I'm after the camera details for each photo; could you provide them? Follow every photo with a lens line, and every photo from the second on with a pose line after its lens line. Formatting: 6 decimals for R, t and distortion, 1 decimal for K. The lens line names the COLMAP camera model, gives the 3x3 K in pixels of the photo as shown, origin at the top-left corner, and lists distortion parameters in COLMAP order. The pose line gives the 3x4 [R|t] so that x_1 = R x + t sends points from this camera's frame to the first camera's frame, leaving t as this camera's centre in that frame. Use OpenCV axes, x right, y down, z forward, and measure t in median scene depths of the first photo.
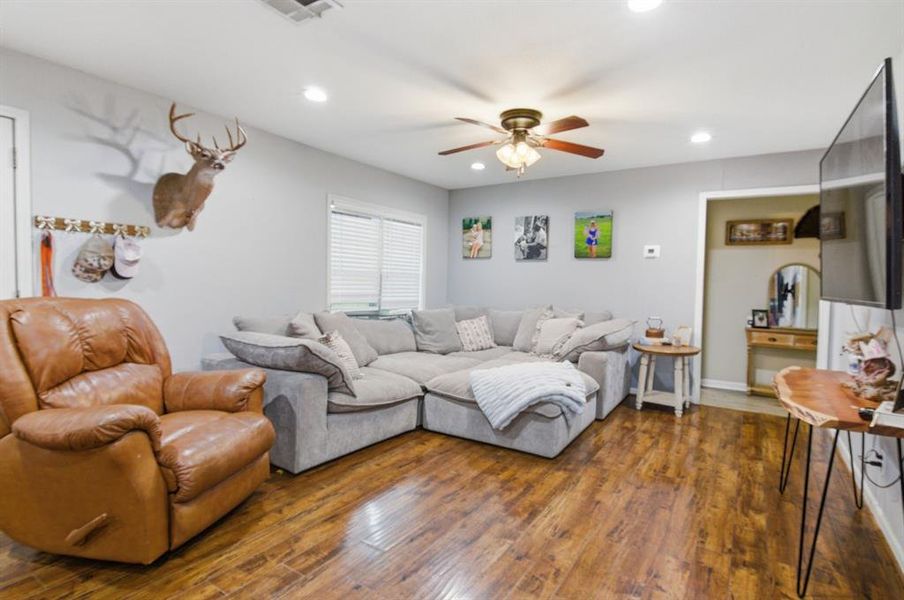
lens RADIAL K [[457.9, 0, 446.8], [0, 457.9, 300.1], [0, 0, 1]] dist [-0.004449, -0.000545]
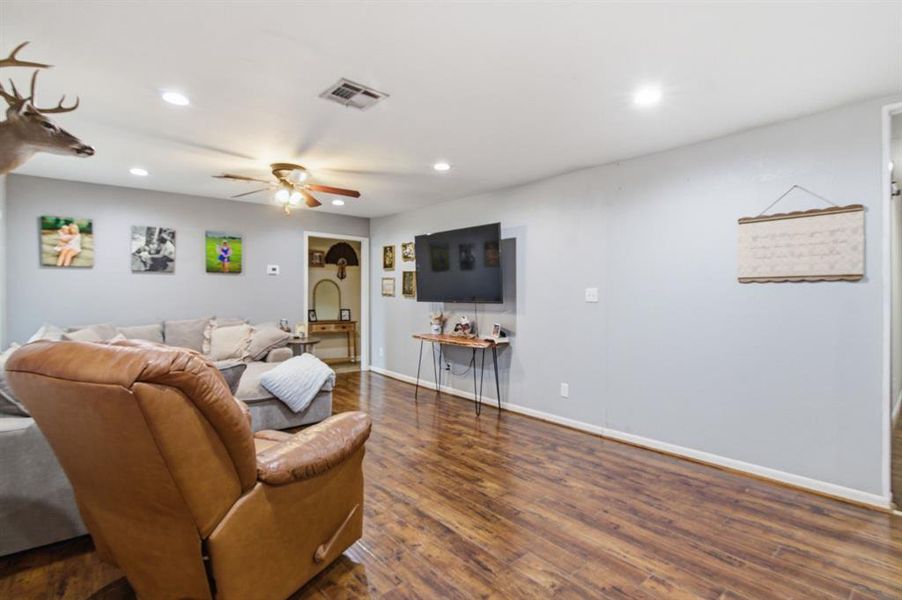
lens RADIAL K [[446.9, 0, 451.7], [0, 446.9, 298.2], [0, 0, 1]] dist [-0.008176, 0.002532]
pose [[0.281470, -0.030116, 0.959097, -0.829857], [0.041926, 0.998939, 0.019062, -0.036225], [-0.958654, 0.034846, 0.282434, 0.196326]]
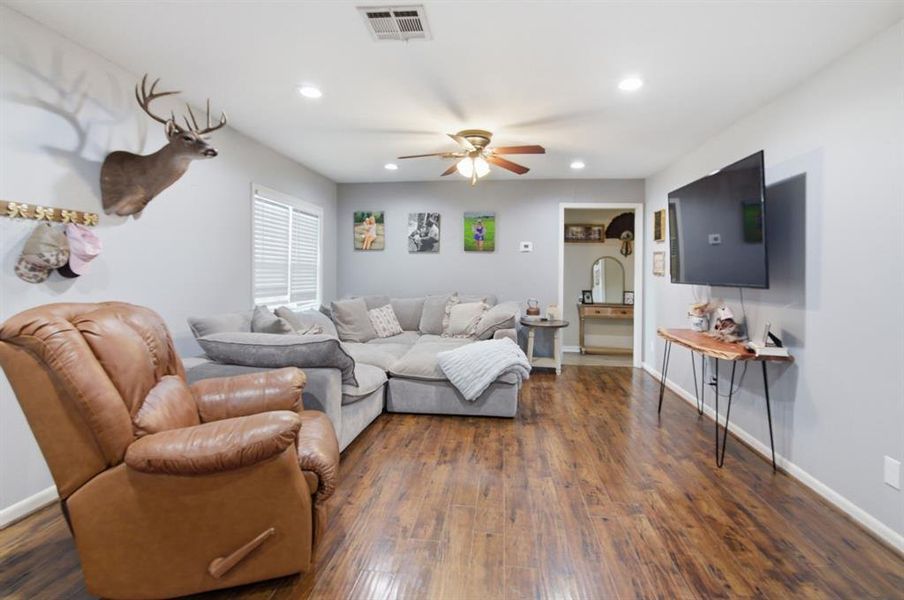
lens RADIAL K [[447.9, 0, 447.5], [0, 447.9, 276.6], [0, 0, 1]] dist [-0.008176, 0.002532]
pose [[0.894066, -0.017276, 0.447602, -0.388395], [0.027077, 0.999513, -0.015507, -0.014614], [-0.447116, 0.025984, 0.894098, -0.003877]]
